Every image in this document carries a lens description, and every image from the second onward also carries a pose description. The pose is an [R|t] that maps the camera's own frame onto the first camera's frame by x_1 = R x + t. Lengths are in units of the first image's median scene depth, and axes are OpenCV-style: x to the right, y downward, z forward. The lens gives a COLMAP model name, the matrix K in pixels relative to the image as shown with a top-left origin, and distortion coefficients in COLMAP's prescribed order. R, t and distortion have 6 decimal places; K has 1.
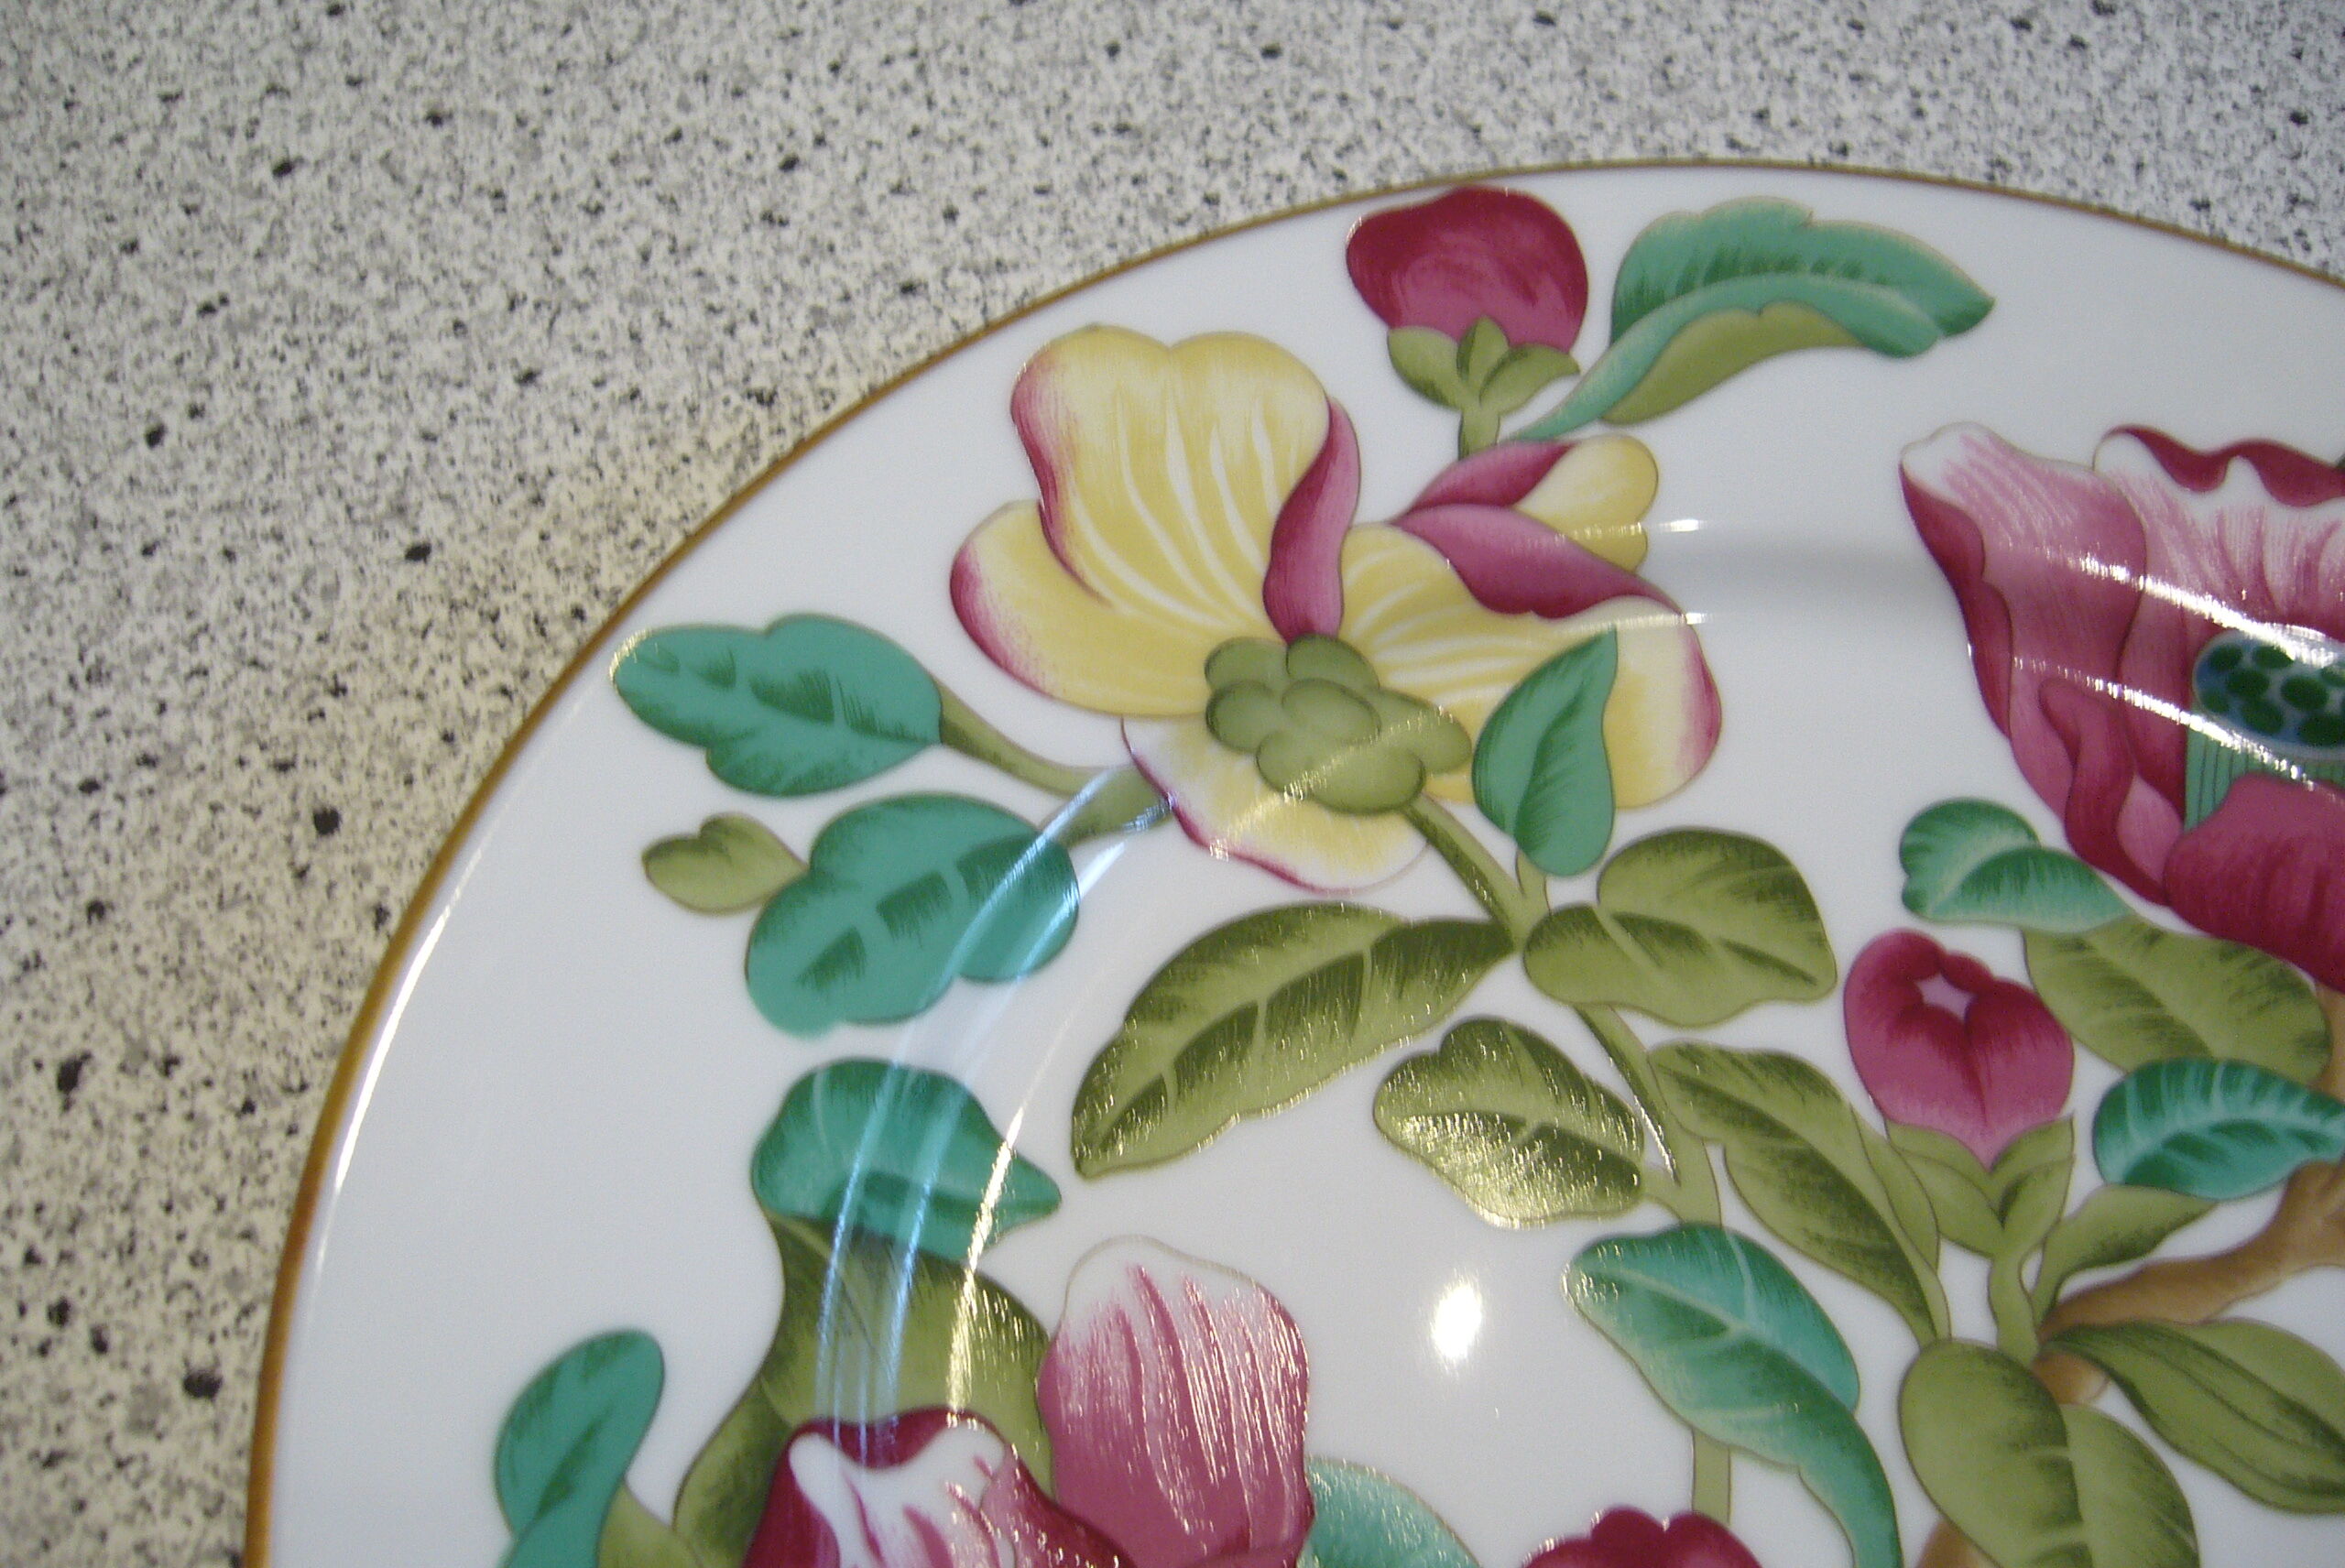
lens RADIAL K [[2492.1, 0, 1161.9], [0, 2492.1, 794.6], [0, 0, 1]] dist [-0.087897, 0.043859]
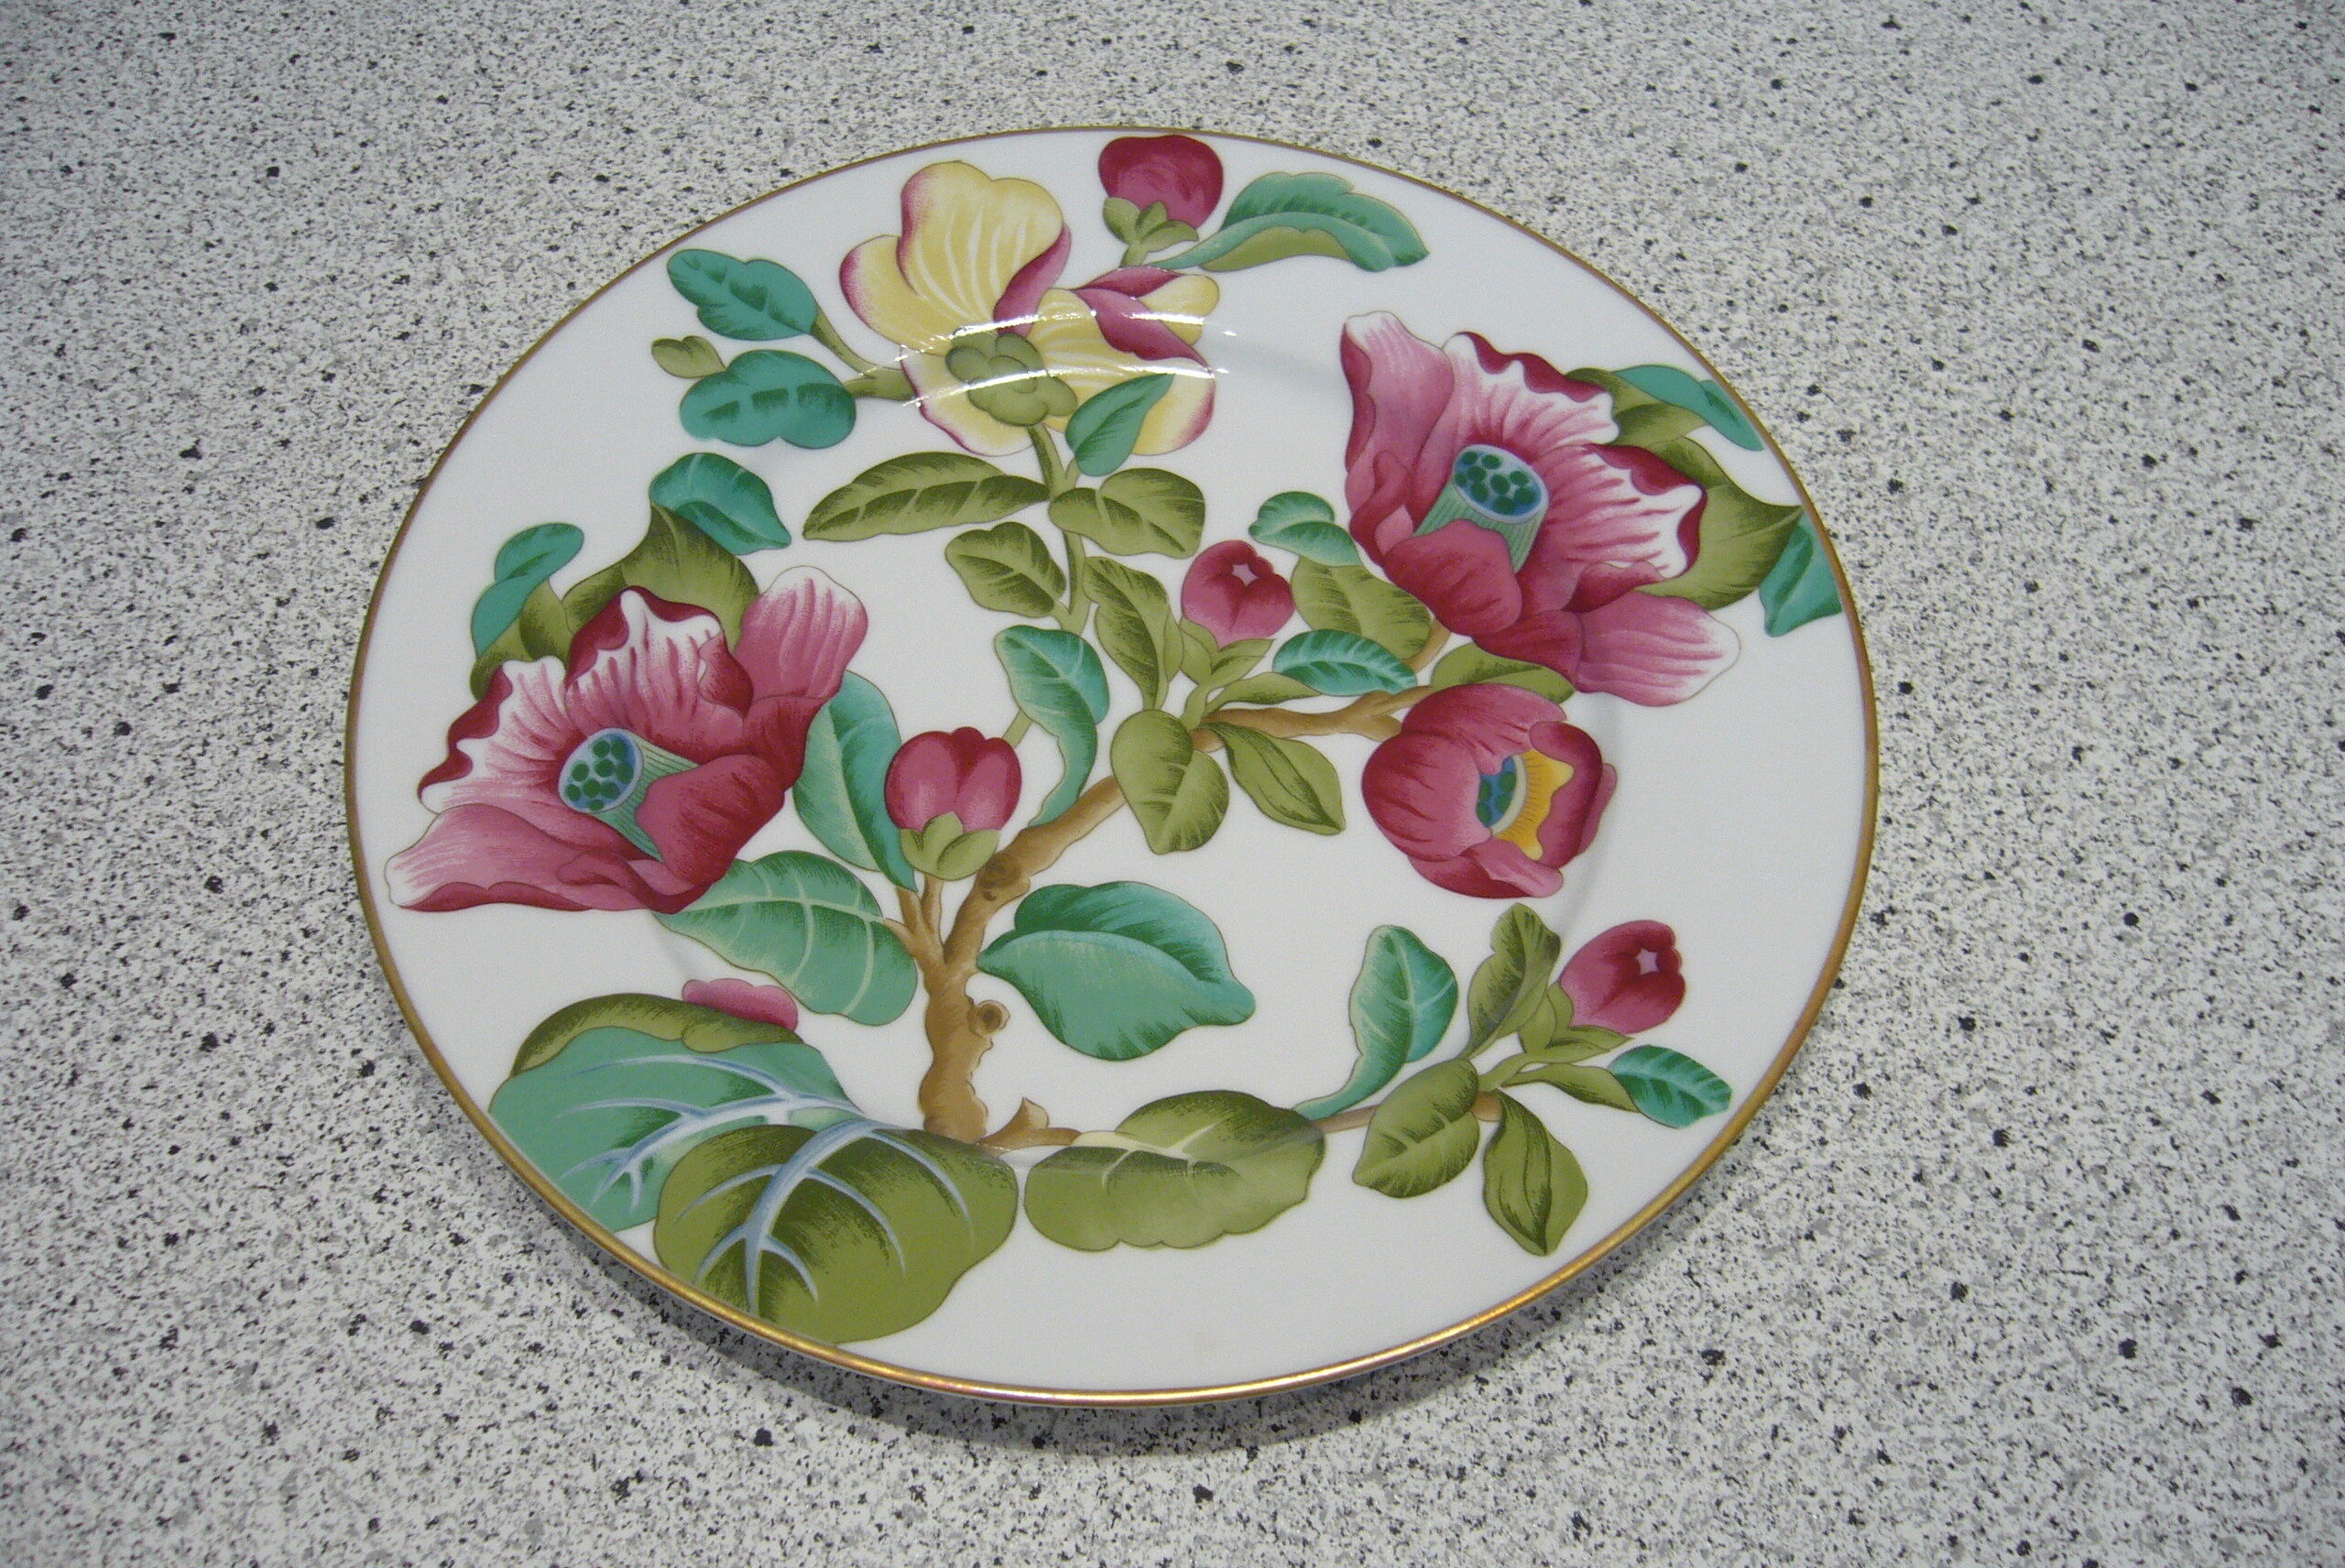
lens RADIAL K [[2492.1, 0, 1161.9], [0, 2492.1, 794.6], [0, 0, 1]] dist [-0.087897, 0.043859]
pose [[0.946503, 0.265087, -0.184011, 0.669728], [-0.260146, 0.964224, 0.050942, 0.168043], [0.190932, -0.000347, 0.981603, -0.977048]]
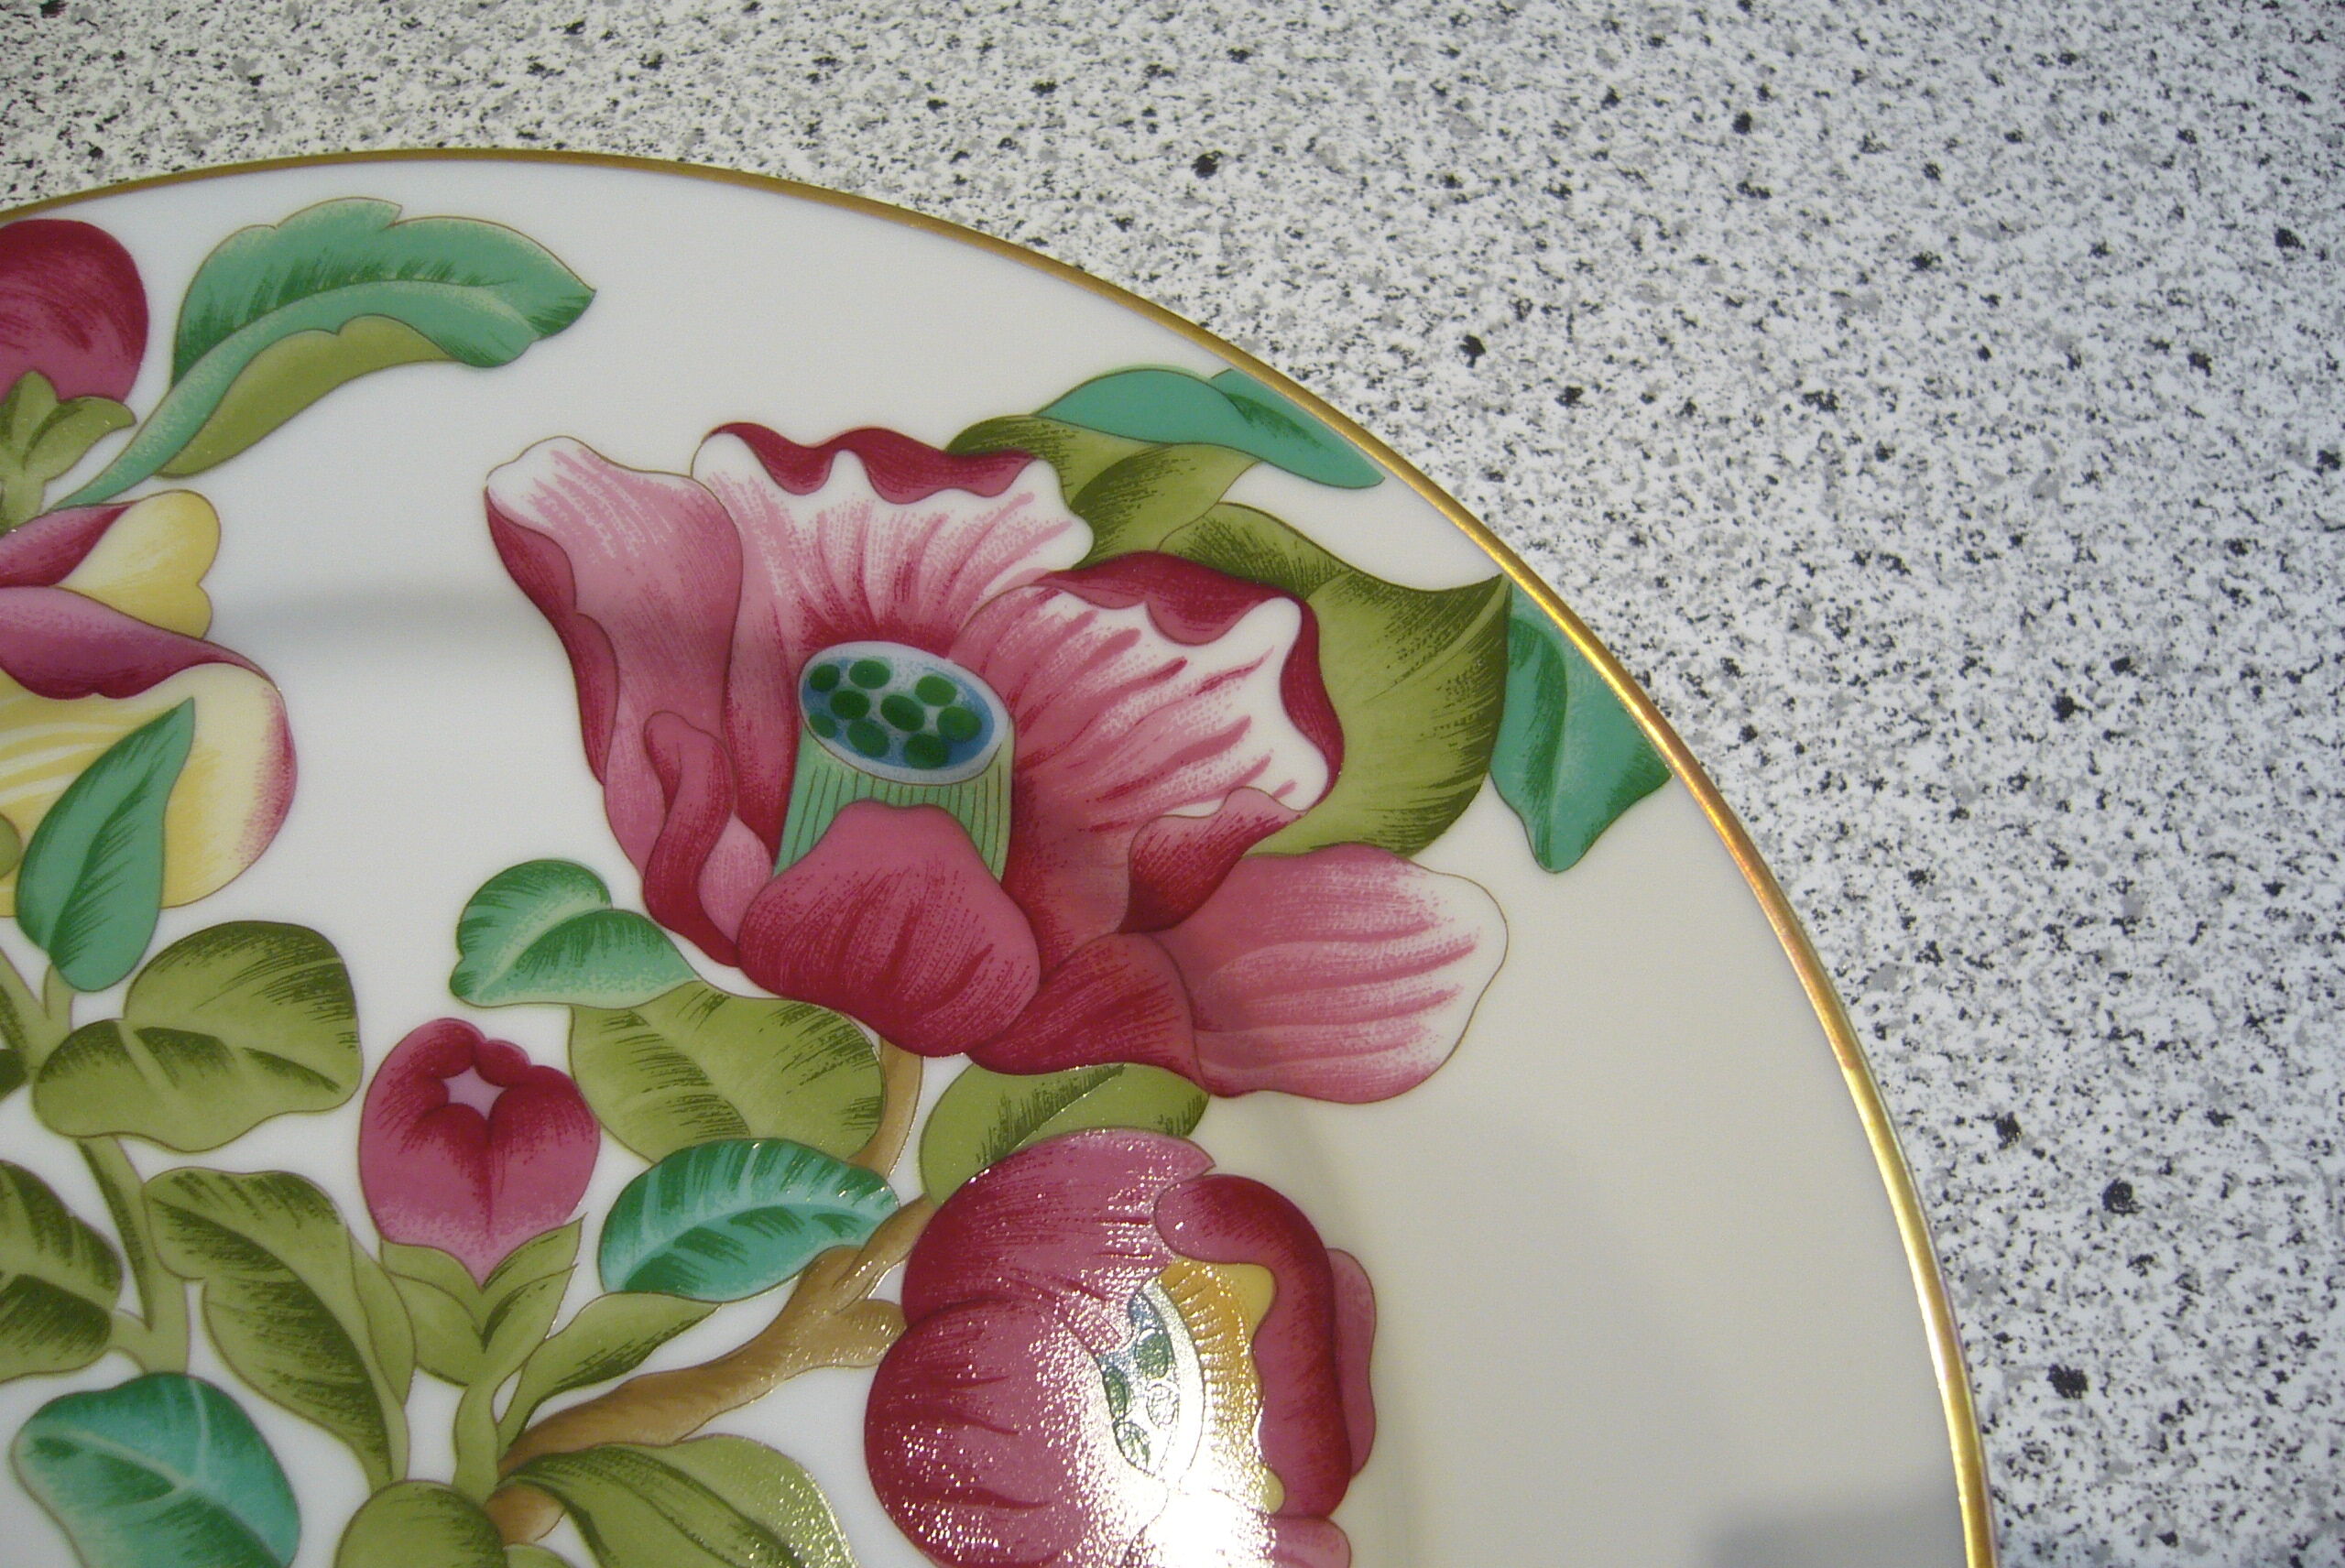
lens RADIAL K [[2492.1, 0, 1161.9], [0, 2492.1, 794.6], [0, 0, 1]] dist [-0.087897, 0.043859]
pose [[0.995512, -0.090422, 0.027920, 0.563550], [0.085943, 0.987346, 0.133272, -0.134482], [-0.039618, -0.130274, 0.990686, 0.065163]]
